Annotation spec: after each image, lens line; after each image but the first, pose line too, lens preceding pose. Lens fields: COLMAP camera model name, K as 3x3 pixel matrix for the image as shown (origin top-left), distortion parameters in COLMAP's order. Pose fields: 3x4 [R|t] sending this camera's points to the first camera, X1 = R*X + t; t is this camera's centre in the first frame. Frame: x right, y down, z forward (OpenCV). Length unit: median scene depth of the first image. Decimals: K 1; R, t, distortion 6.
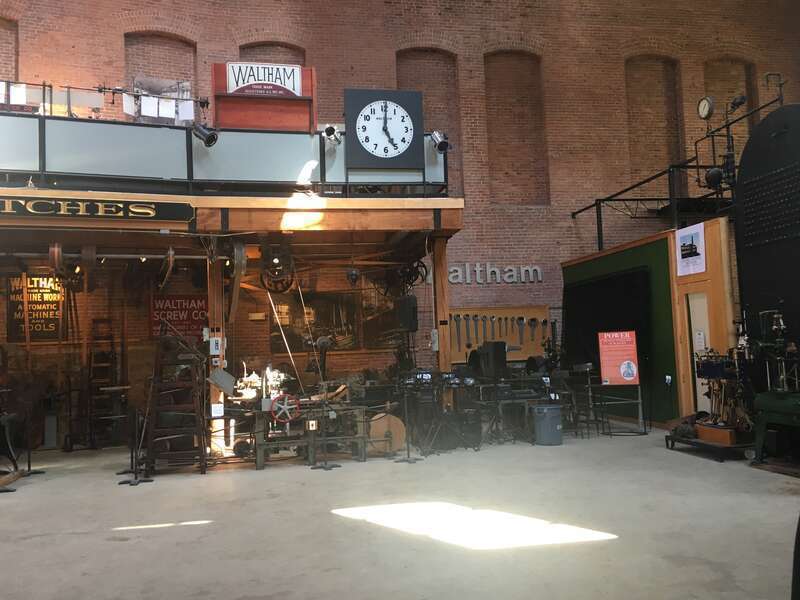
lens RADIAL K [[686.2, 0, 400.0], [0, 686.2, 300.0], [0, 0, 1]] dist [0.033898, -0.009403]
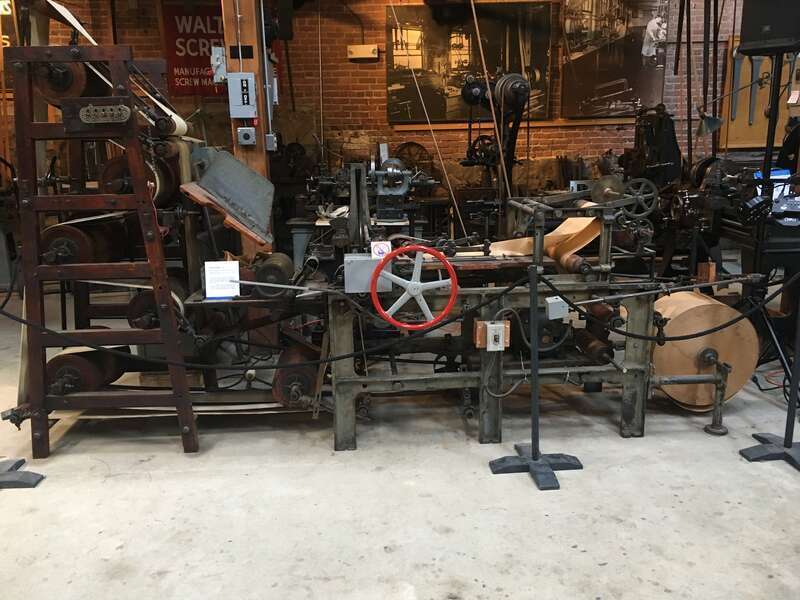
lens RADIAL K [[686.2, 0, 400.0], [0, 686.2, 300.0], [0, 0, 1]] dist [0.033898, -0.009403]
pose [[0.983096, 0.059460, -0.173166, -0.102458], [-0.002767, 0.950514, 0.310670, 0.055209], [0.183069, -0.304939, 0.934611, 0.605967]]
